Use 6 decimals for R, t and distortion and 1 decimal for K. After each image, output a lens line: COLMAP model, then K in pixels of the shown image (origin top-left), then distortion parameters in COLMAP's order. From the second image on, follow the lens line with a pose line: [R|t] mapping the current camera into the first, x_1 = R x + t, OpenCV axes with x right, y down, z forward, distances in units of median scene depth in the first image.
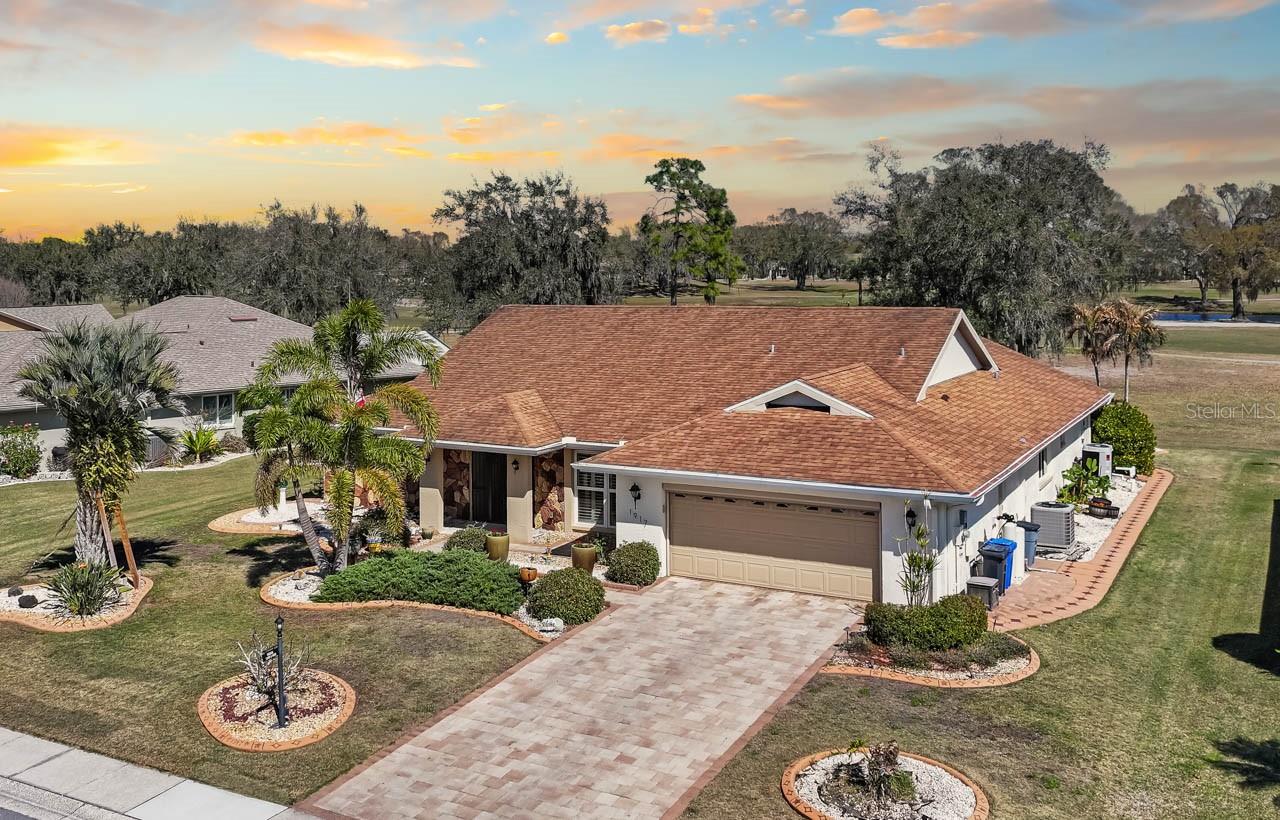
lens RADIAL K [[1267.8, 0, 640.0], [0, 1267.8, 317.8], [0, 0, 1]] dist [-0.000825, 0.007350]
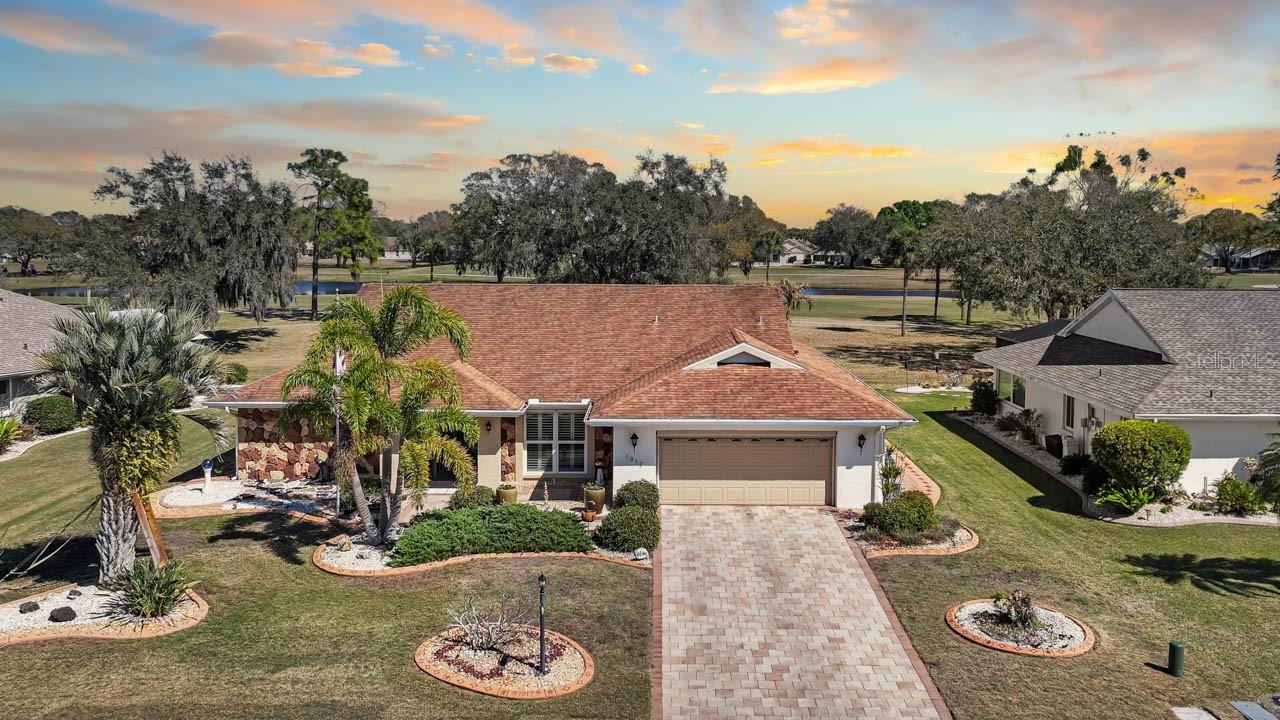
lens RADIAL K [[1042.8, 0, 640.0], [0, 1042.8, 360.0], [0, 0, 1]] dist [0.002472, 0.000941]
pose [[0.849960, -0.041362, 0.525221, -0.562858], [0.005885, 0.997597, 0.069038, -0.007544], [-0.526814, -0.055589, 0.848161, 0.173112]]
